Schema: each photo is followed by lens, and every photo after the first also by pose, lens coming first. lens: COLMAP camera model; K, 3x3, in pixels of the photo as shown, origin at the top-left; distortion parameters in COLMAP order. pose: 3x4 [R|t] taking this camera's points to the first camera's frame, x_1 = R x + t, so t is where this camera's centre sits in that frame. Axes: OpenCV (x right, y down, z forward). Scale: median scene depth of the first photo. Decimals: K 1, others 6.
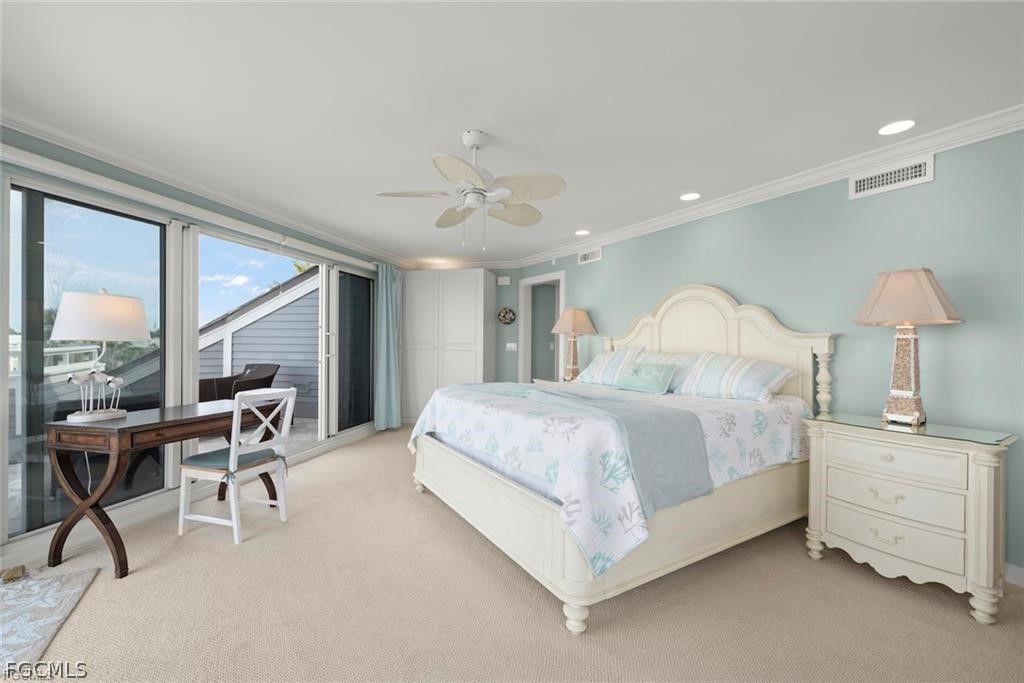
lens RADIAL K [[406.2, 0, 512.0], [0, 406.2, 341.5], [0, 0, 1]] dist [0.002485, 0.000341]
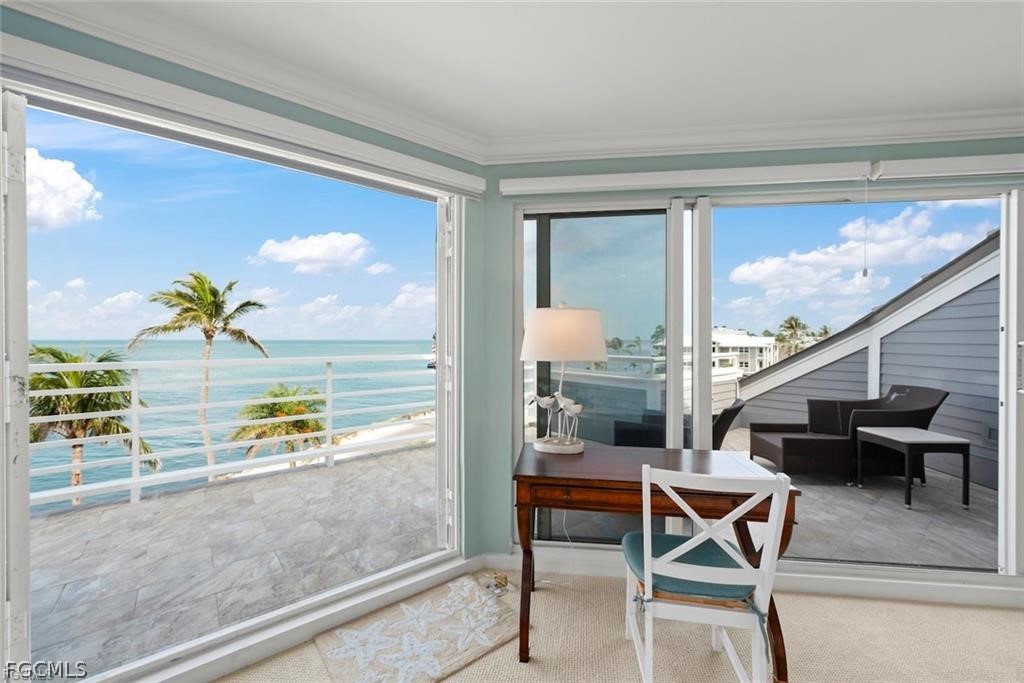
lens RADIAL K [[406.2, 0, 512.0], [0, 406.2, 341.5], [0, 0, 1]] dist [0.002485, 0.000341]
pose [[0.113225, -0.004028, -0.993561, -0.083534], [0.003179, 0.999988, -0.003691, -0.023855], [0.993564, -0.002741, 0.113236, 0.461613]]
